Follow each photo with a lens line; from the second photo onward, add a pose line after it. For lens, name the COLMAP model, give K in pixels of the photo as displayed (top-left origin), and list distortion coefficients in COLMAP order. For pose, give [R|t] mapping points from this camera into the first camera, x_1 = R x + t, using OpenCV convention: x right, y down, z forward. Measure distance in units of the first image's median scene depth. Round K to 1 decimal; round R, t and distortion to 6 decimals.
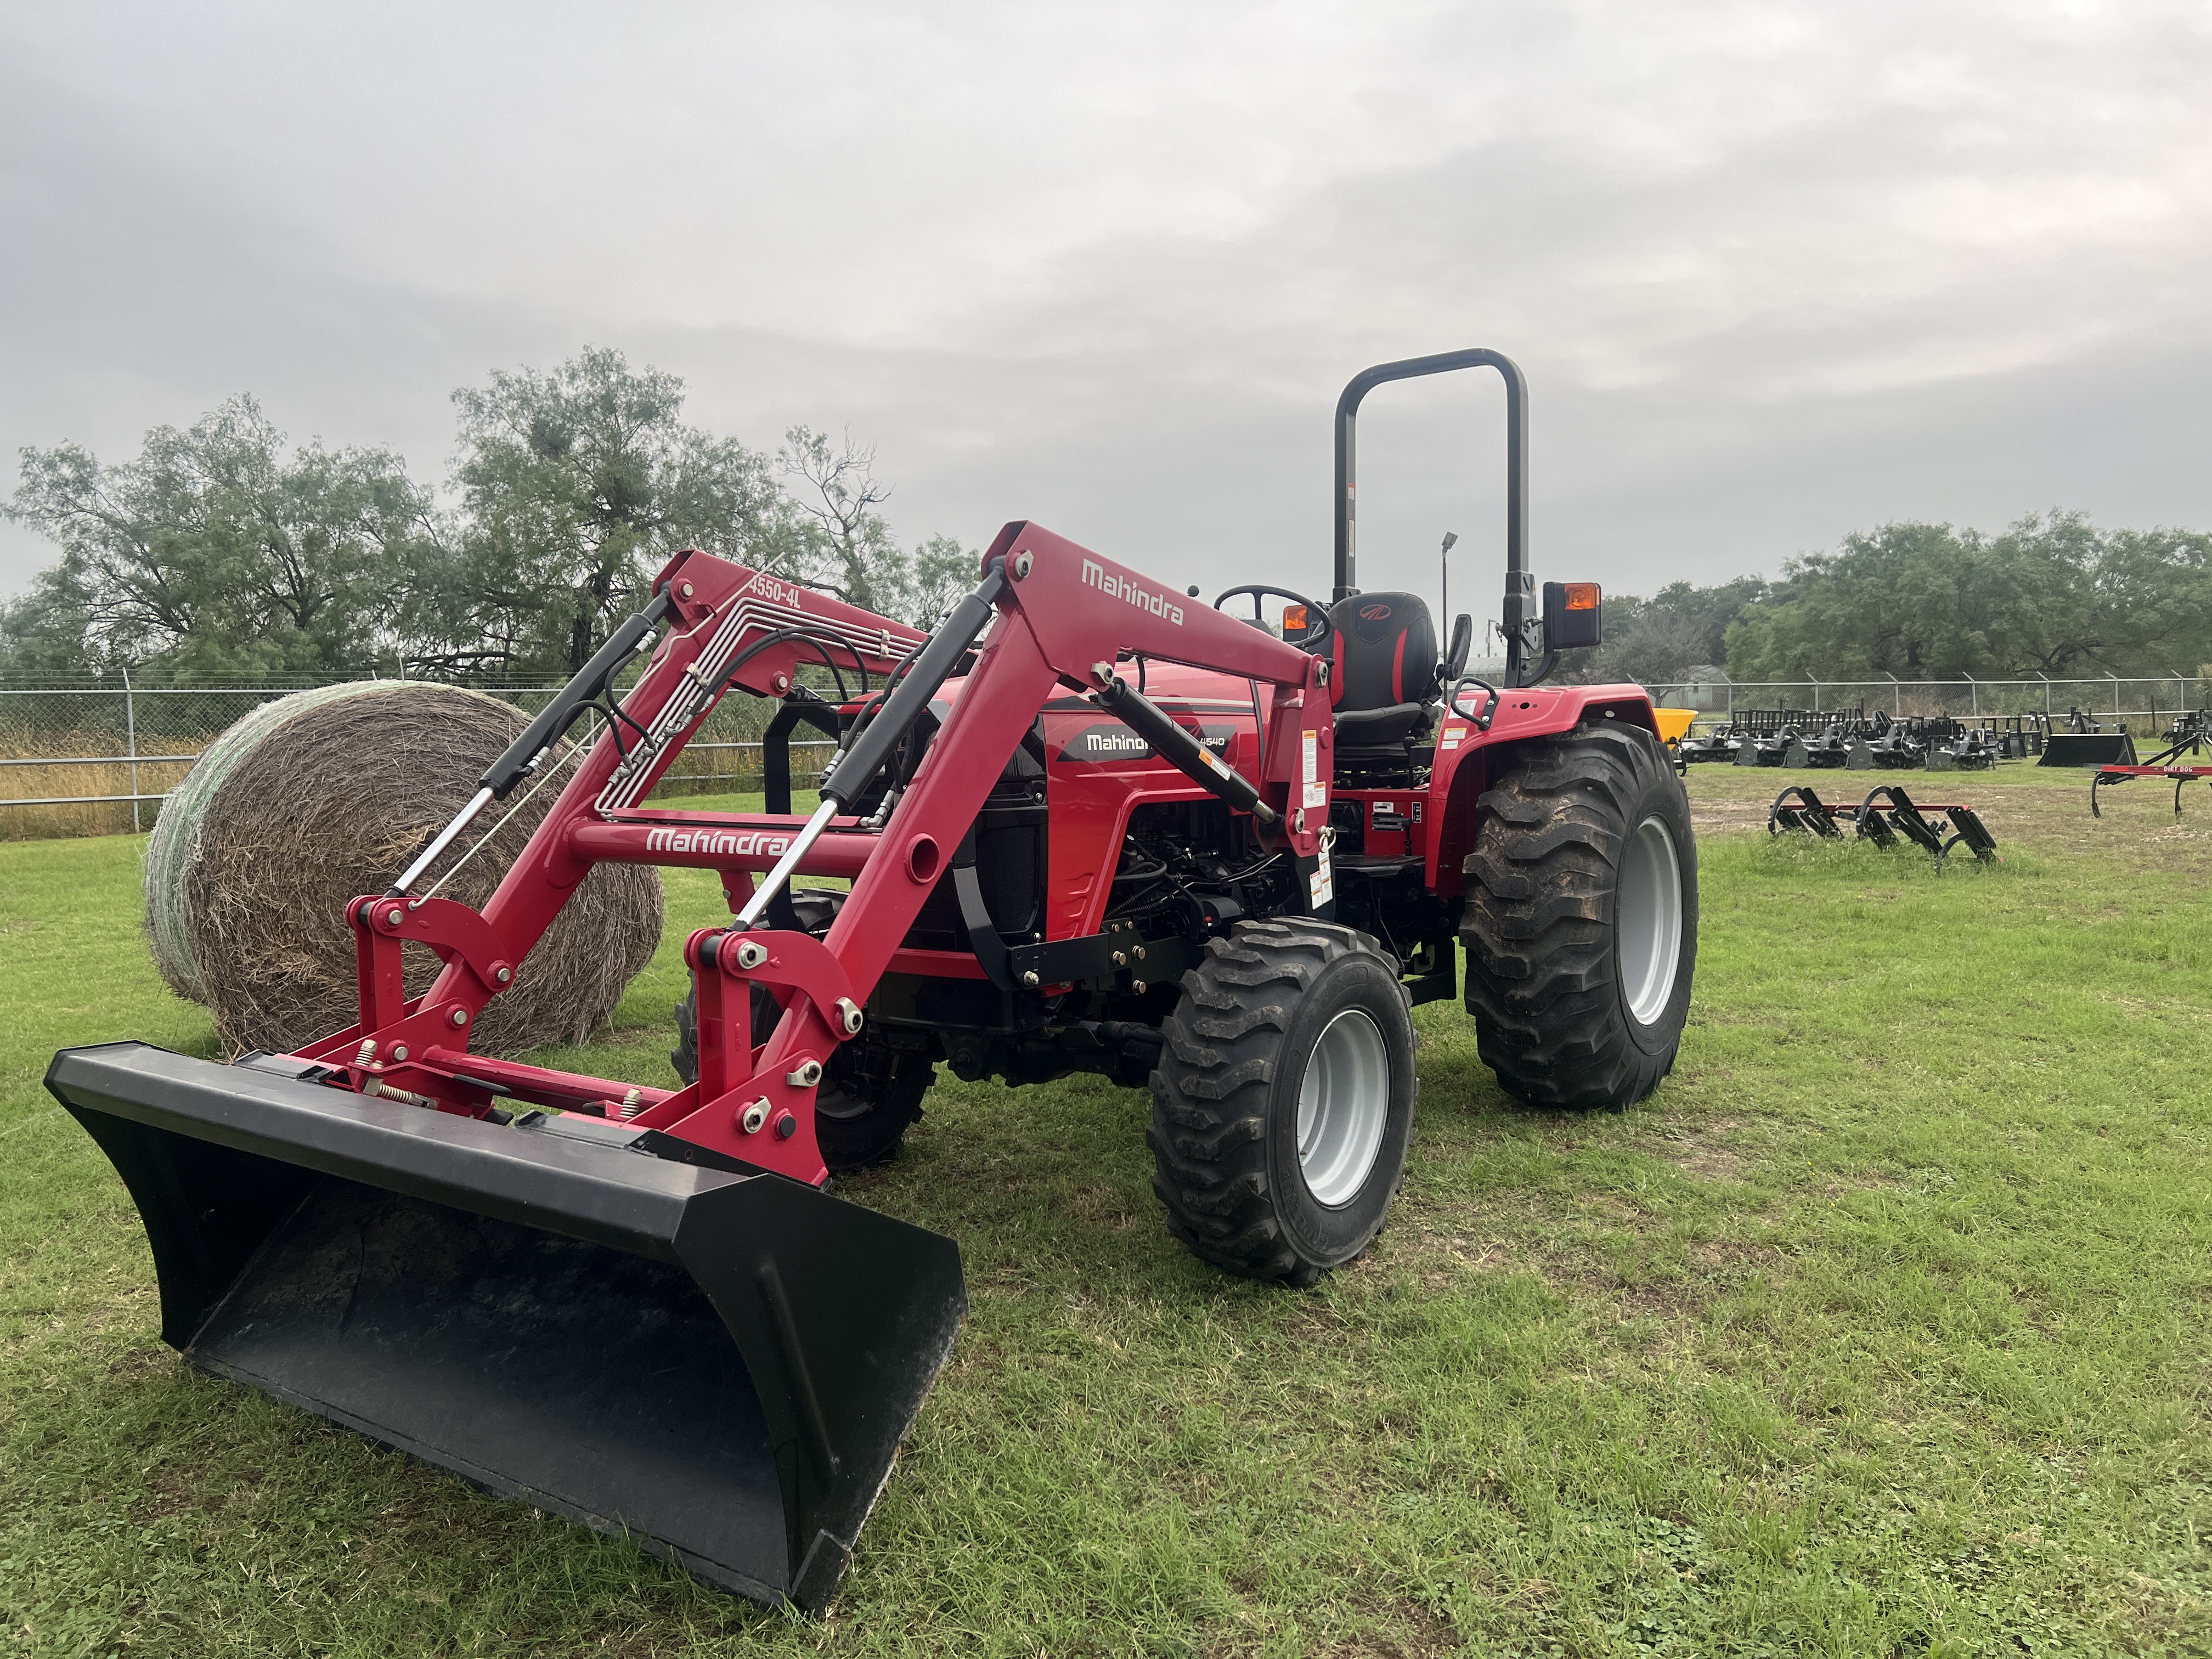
lens RADIAL K [[1657.0, 0, 1097.9], [0, 1657.0, 832.8], [0, 0, 1]] dist [0.061346, -0.073795]
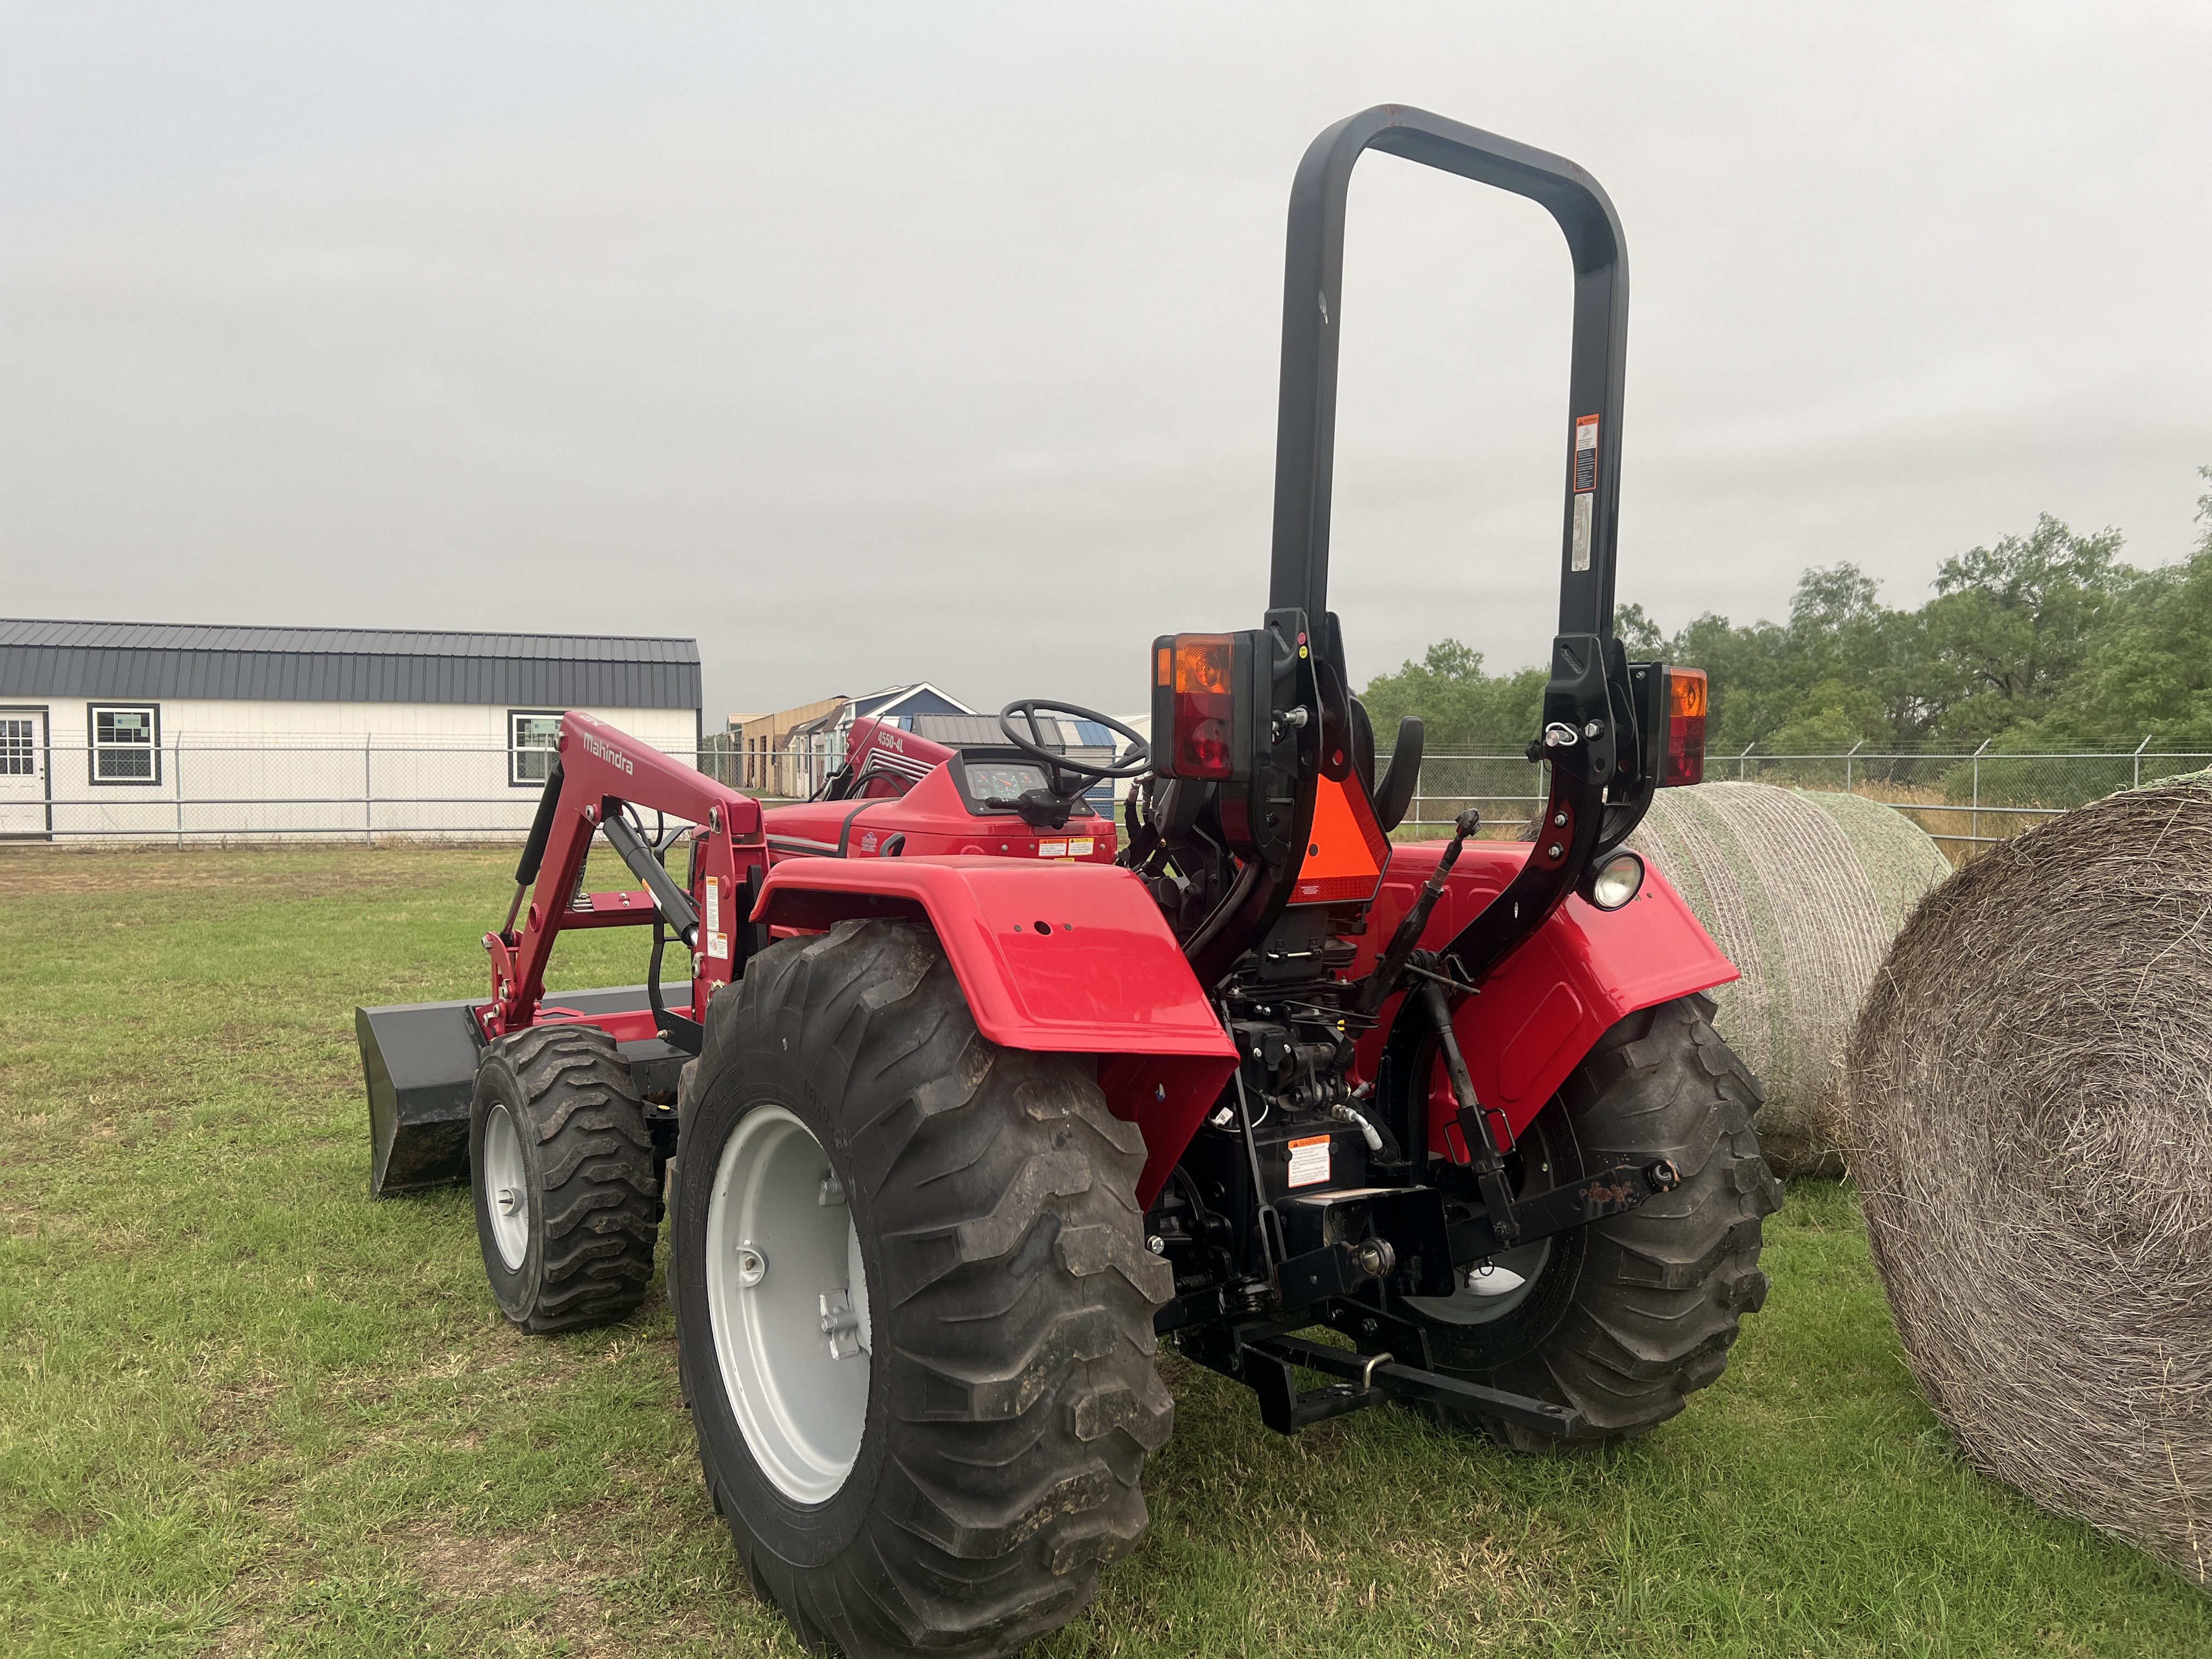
lens RADIAL K [[1657.0, 0, 1095.7], [0, 1657.0, 852.9], [0, 0, 1]] dist [0.061346, -0.073795]
pose [[-0.332130, 0.062411, -0.941166, 0.135011], [-0.064244, 0.993995, 0.088585, -0.024625], [0.941043, 0.089886, -0.326126, 0.213468]]
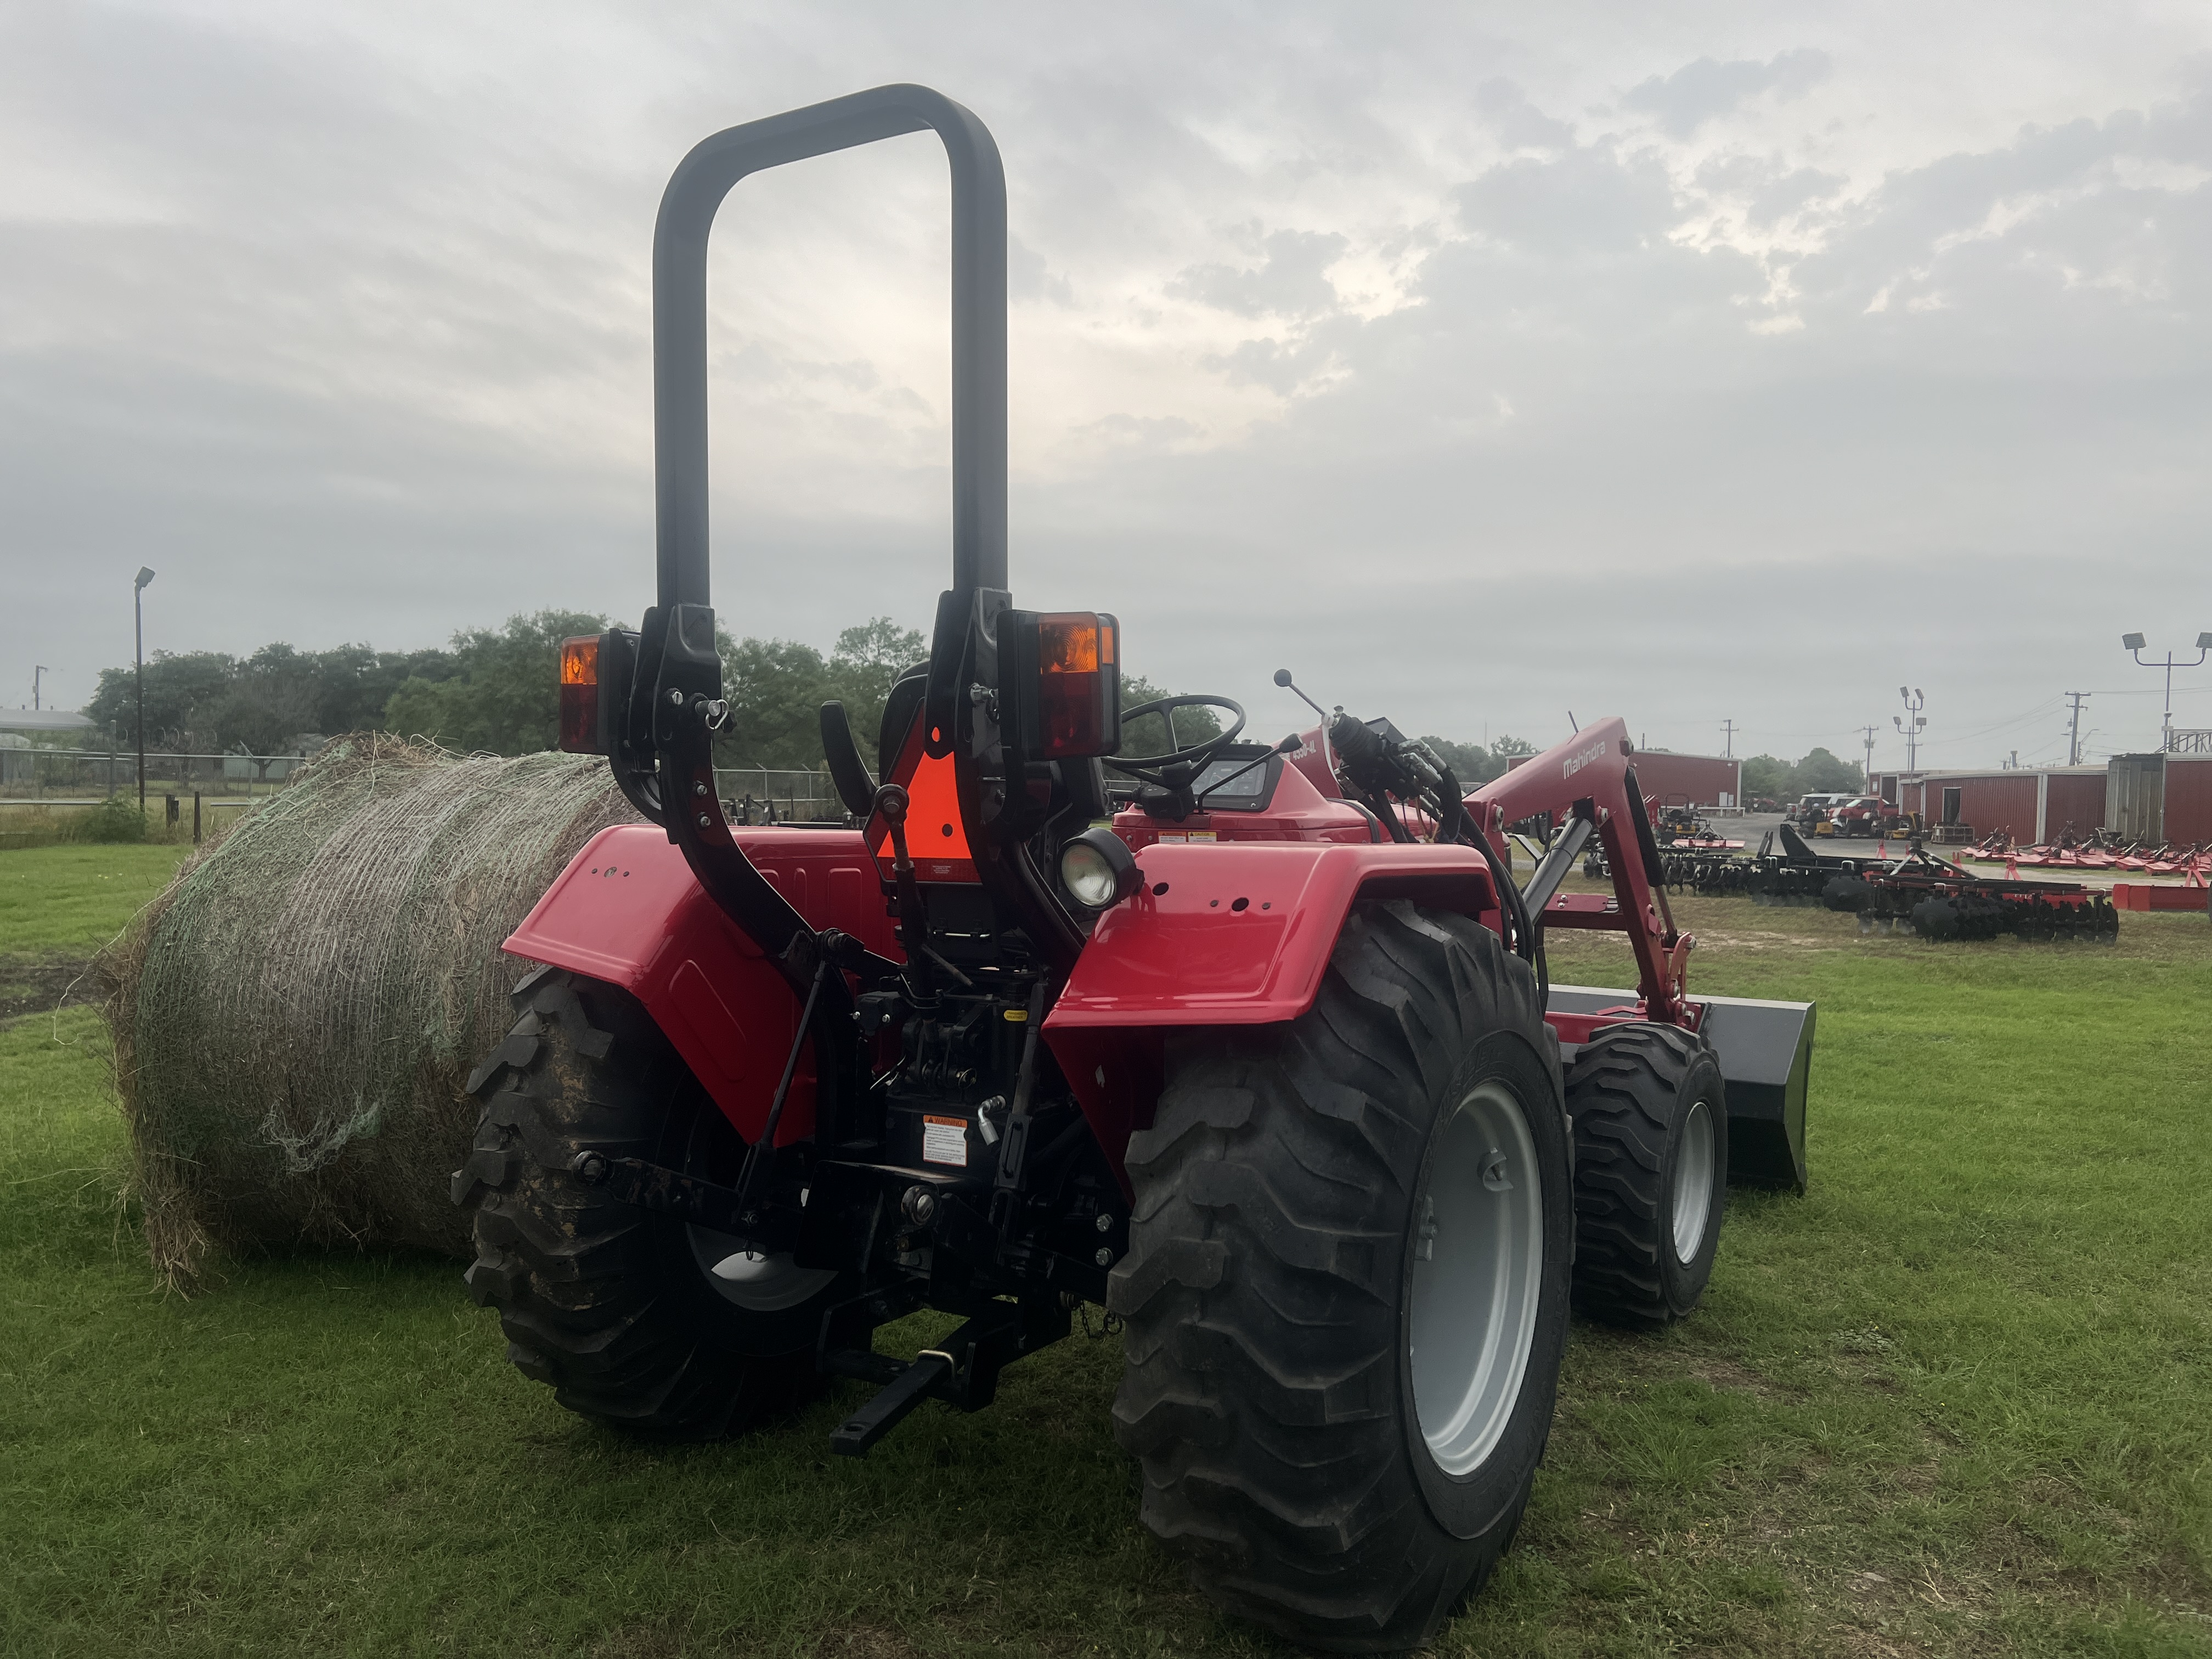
lens RADIAL K [[1657.0, 0, 1115.1], [0, 1657.0, 849.2], [0, 0, 1]] dist [0.061346, -0.073795]
pose [[0.685173, -0.000053, 0.728380, -0.076119], [0.024284, 0.999446, -0.022770, -0.010742], [-0.727975, 0.033290, 0.684795, 0.091047]]
